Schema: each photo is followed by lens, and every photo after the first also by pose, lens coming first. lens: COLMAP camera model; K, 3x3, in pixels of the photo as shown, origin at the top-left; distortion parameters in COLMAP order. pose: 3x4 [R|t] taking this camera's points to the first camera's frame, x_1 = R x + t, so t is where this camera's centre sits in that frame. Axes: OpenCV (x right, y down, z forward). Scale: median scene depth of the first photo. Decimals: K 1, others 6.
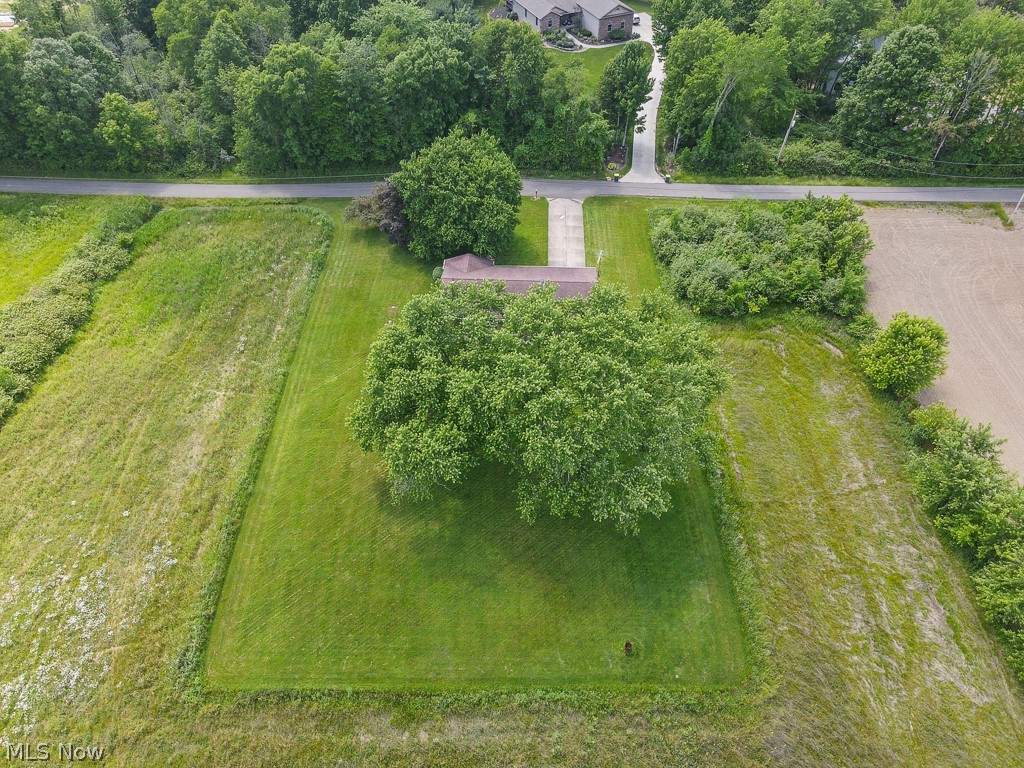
lens RADIAL K [[742.8, 0, 510.7], [0, 742.8, 386.8], [0, 0, 1]] dist [0.021533, -0.000520]
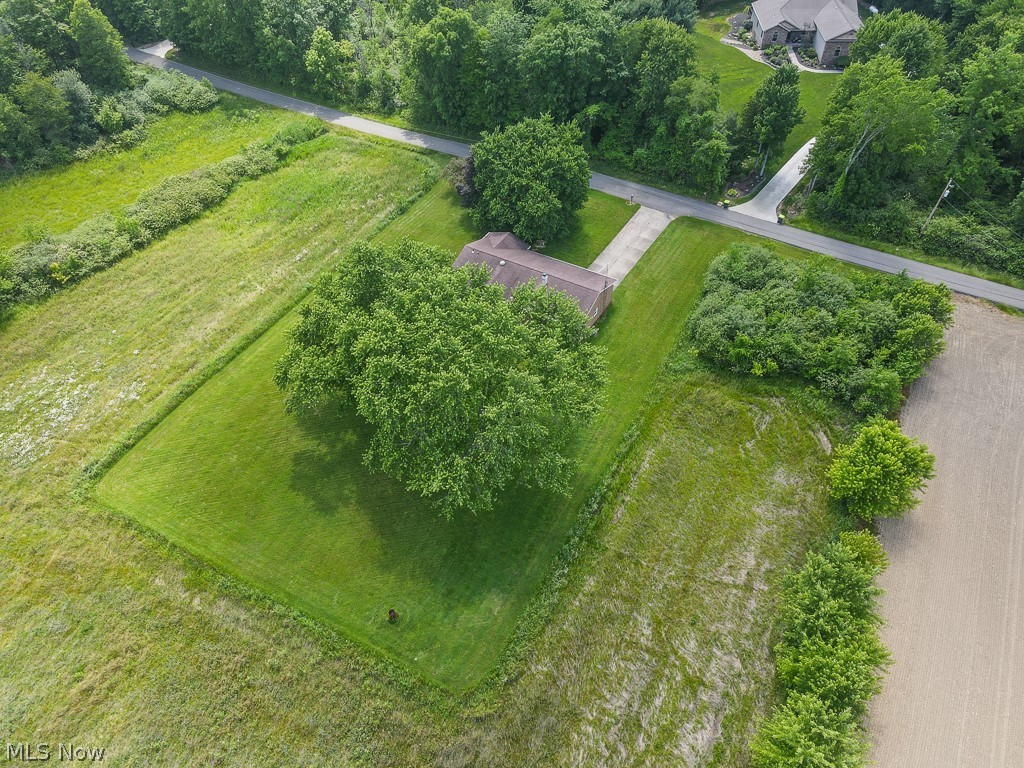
lens RADIAL K [[742.8, 0, 510.7], [0, 742.8, 386.8], [0, 0, 1]] dist [0.021533, -0.000520]
pose [[0.881338, 0.329895, -0.338248, 0.367901], [-0.326451, 0.942705, 0.068826, -0.049561], [0.341574, 0.049762, 0.938537, 0.045298]]
